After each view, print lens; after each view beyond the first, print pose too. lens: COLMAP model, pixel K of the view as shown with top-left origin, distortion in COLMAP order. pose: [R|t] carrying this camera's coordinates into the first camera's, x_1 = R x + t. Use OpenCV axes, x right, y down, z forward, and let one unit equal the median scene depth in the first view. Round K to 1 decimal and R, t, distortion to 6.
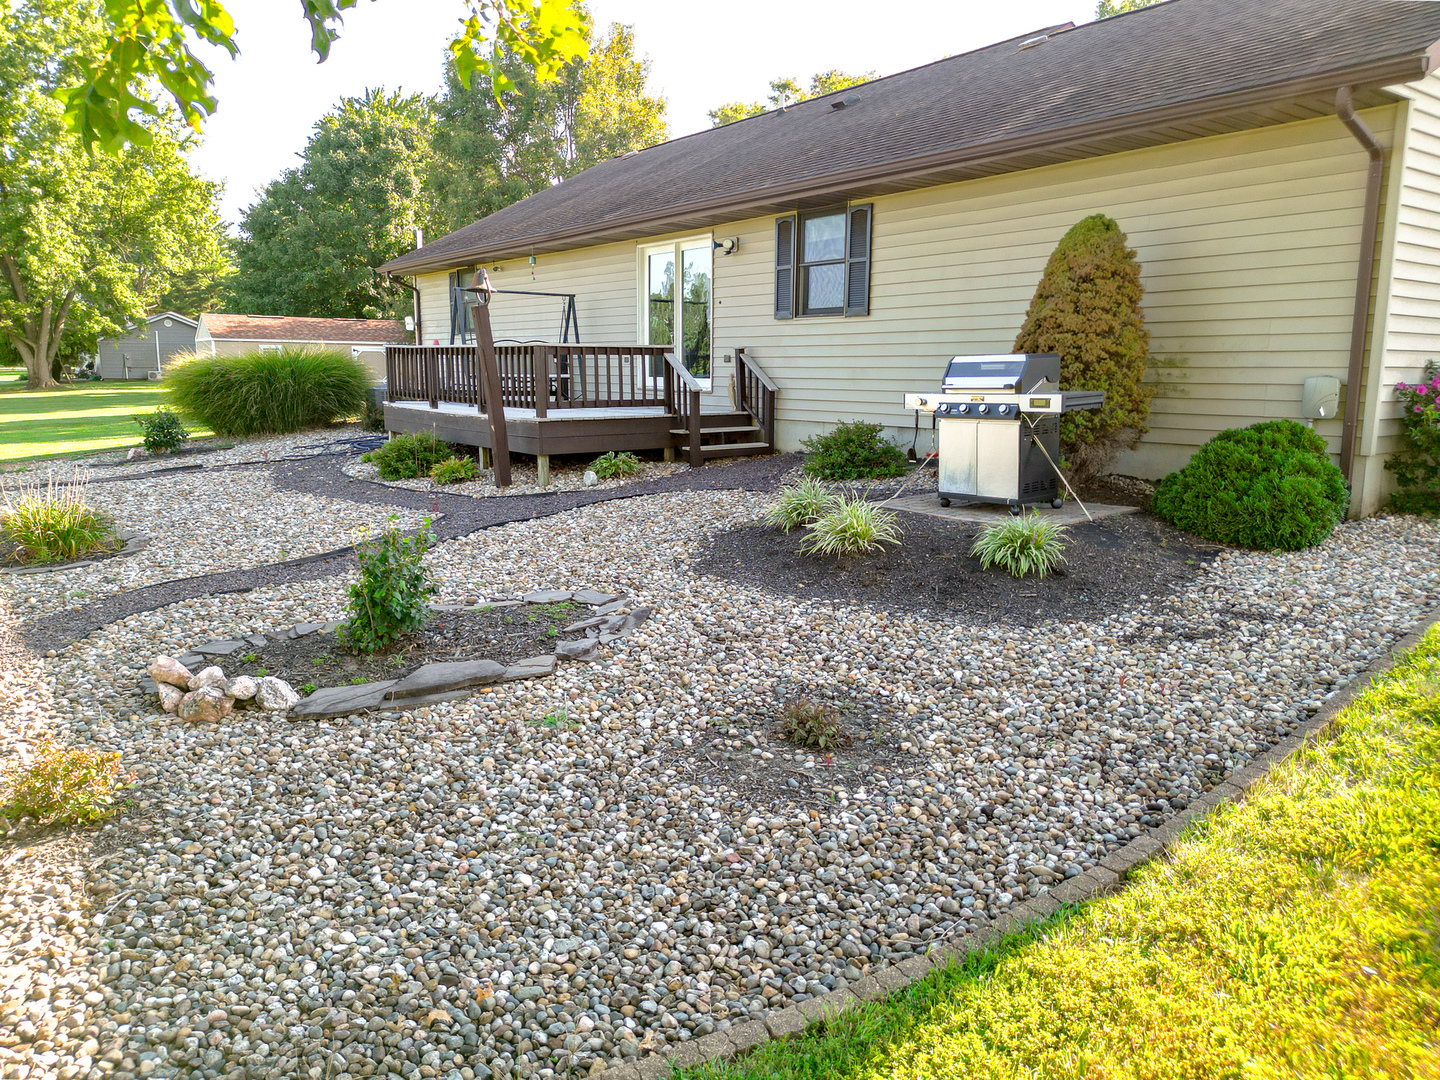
lens RADIAL K [[1018.1, 0, 724.1], [0, 1018.1, 544.2], [0, 0, 1]] dist [0.013965, 0.001968]
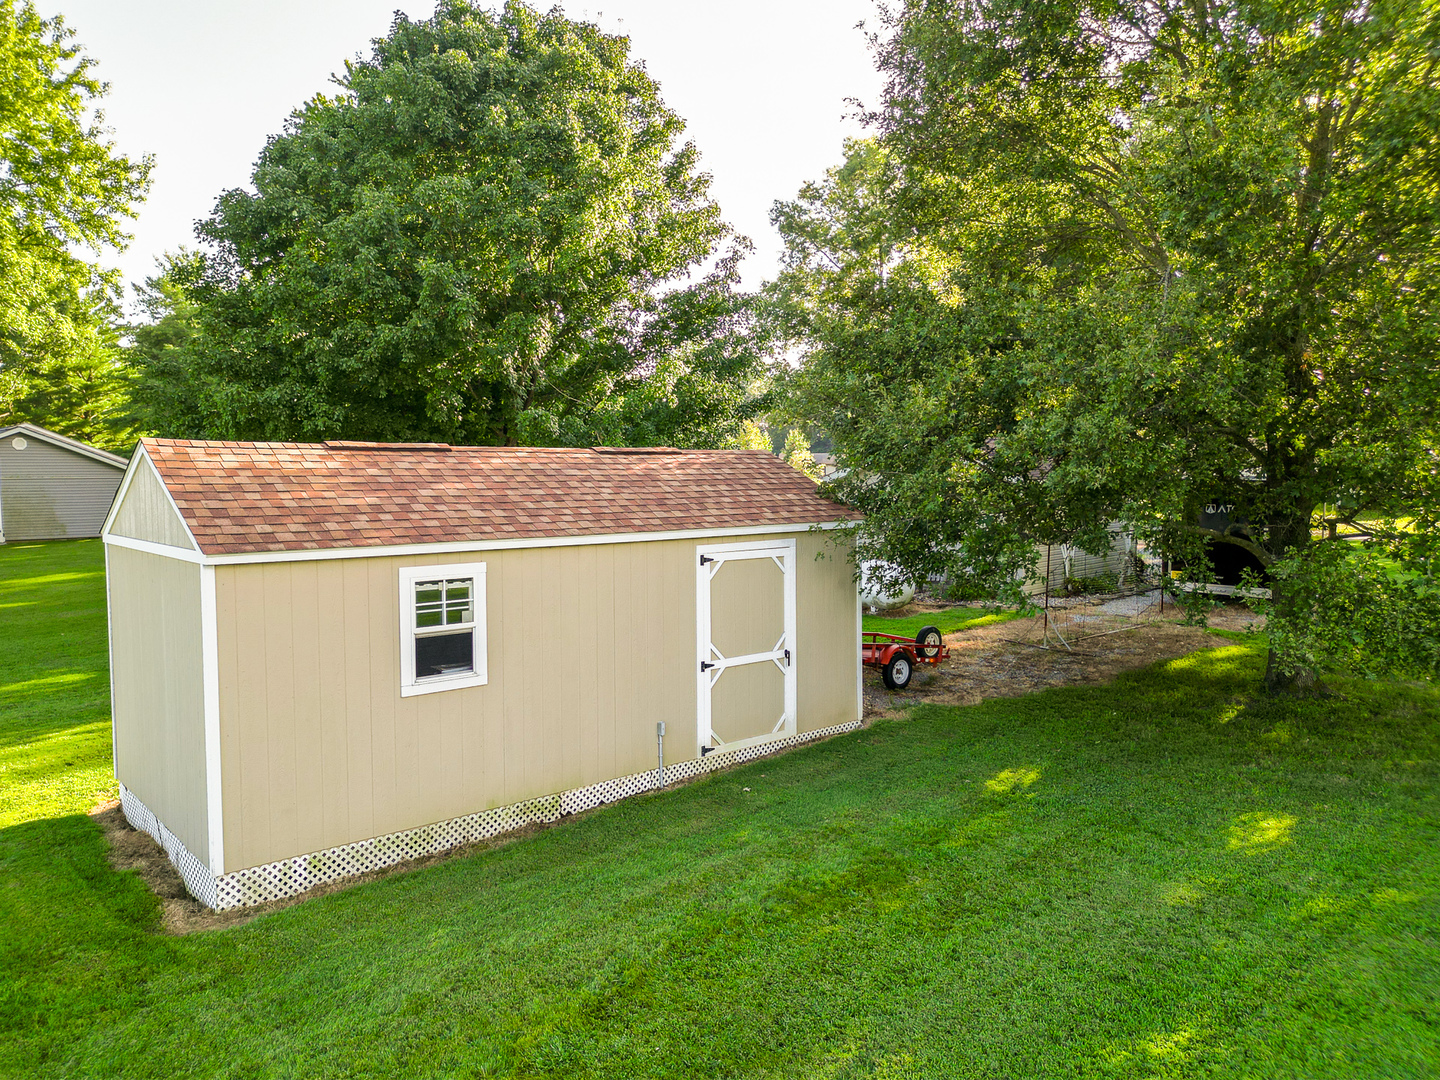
lens RADIAL K [[1018.1, 0, 713.8], [0, 1018.1, 531.2], [0, 0, 1]] dist [0.013965, 0.001968]
pose [[0.994907, -0.024576, 0.097759, -0.278086], [0.034946, 0.993771, -0.105824, -0.121036], [-0.094550, 0.108702, 0.989568, 0.520557]]
